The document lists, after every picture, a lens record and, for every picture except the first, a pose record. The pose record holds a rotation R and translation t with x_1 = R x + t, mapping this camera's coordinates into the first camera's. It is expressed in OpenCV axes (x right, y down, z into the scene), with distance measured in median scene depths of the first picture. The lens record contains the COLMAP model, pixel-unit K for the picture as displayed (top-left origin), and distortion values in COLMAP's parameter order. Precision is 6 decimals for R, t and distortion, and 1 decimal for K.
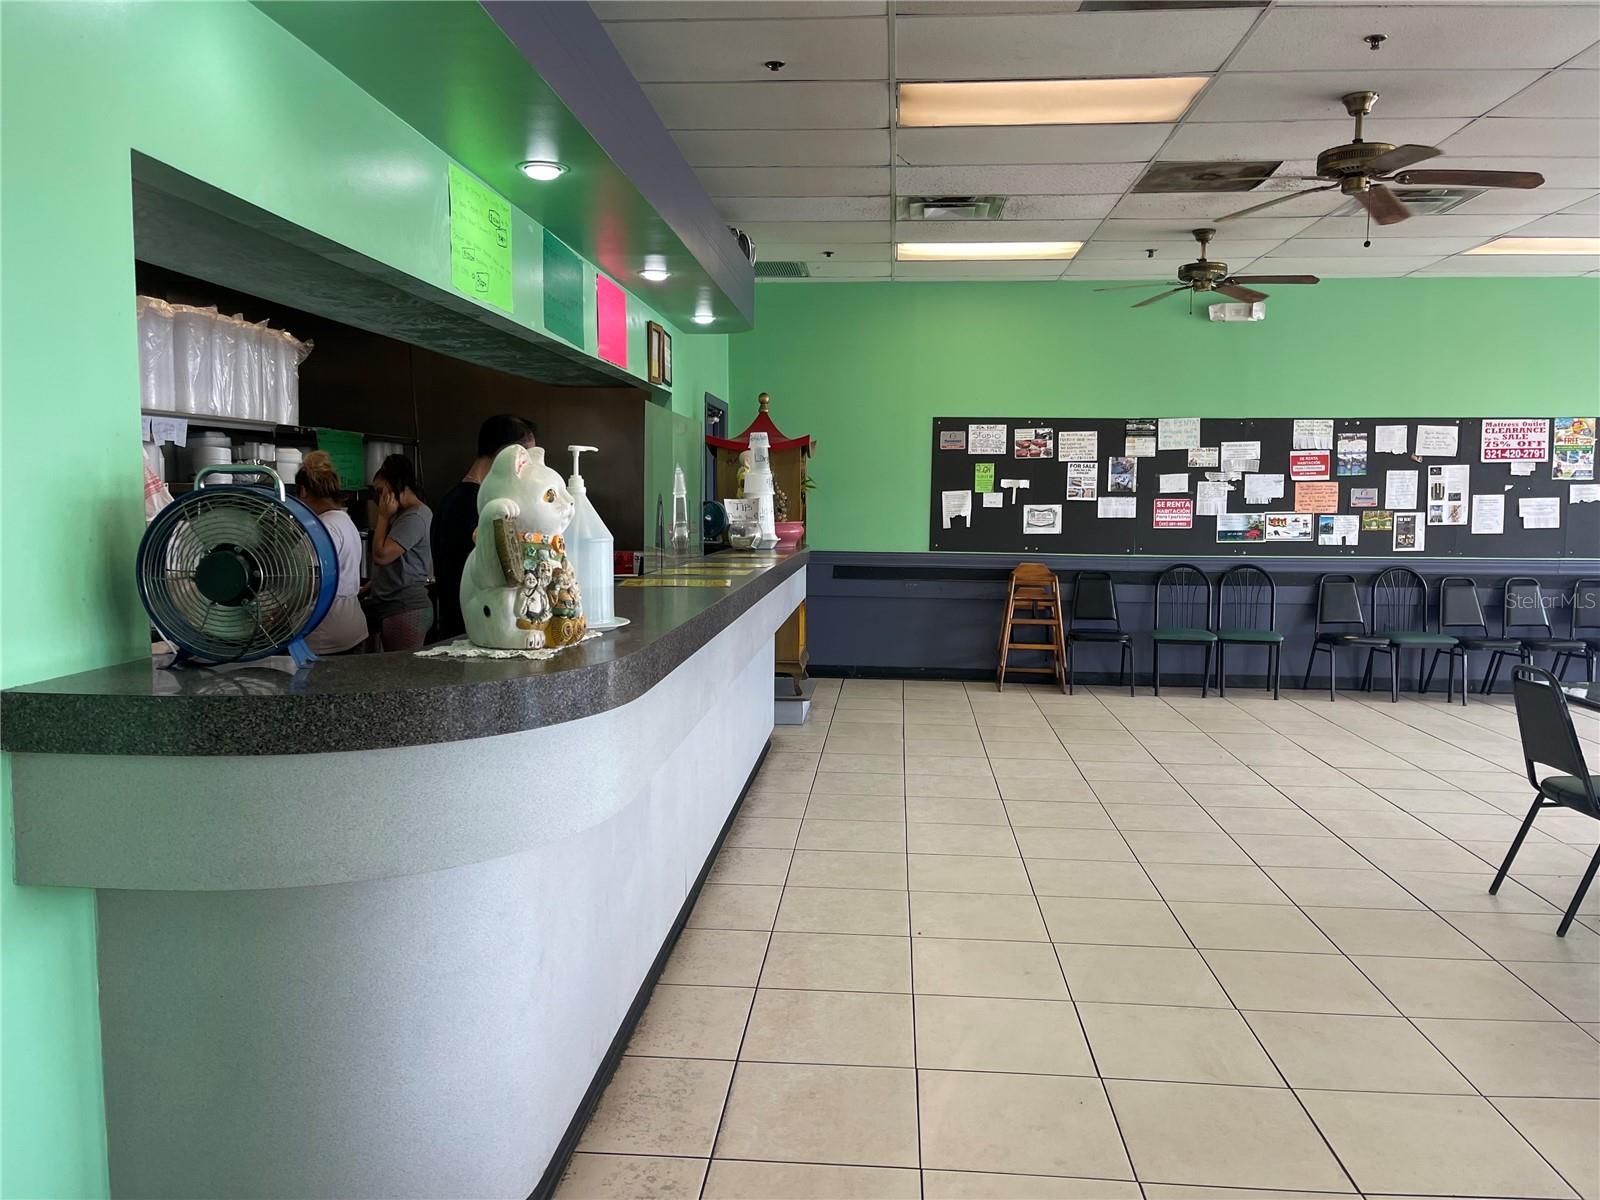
lens RADIAL K [[1191.6, 0, 795.0], [0, 1191.6, 600.6], [0, 0, 1]] dist [-0.033826, -0.002917]
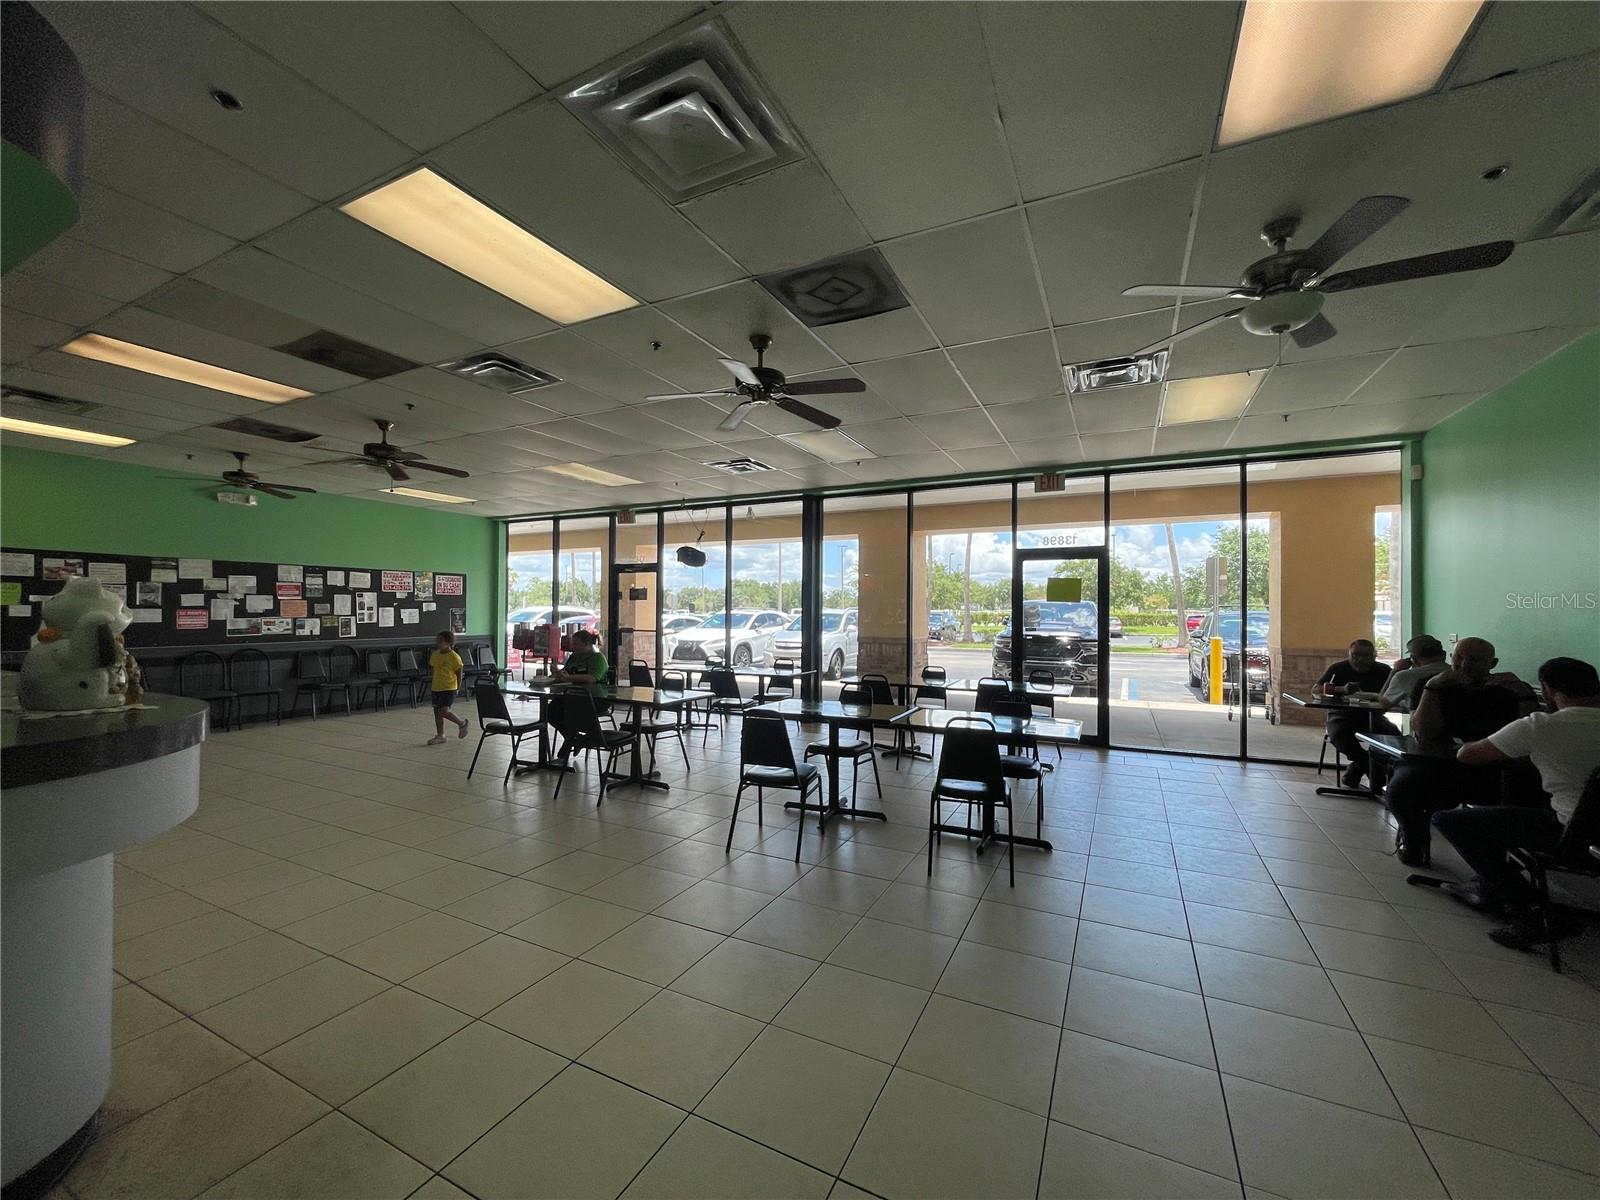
lens RADIAL K [[655.1, 0, 791.1], [0, 655.1, 603.7], [0, 0, 1]] dist [-0.015804, -0.000264]
pose [[0.354937, 0.008998, 0.934847, -0.209754], [0.078738, 0.996113, -0.039483, 0.002692], [-0.931569, 0.087622, 0.352849, -0.044864]]
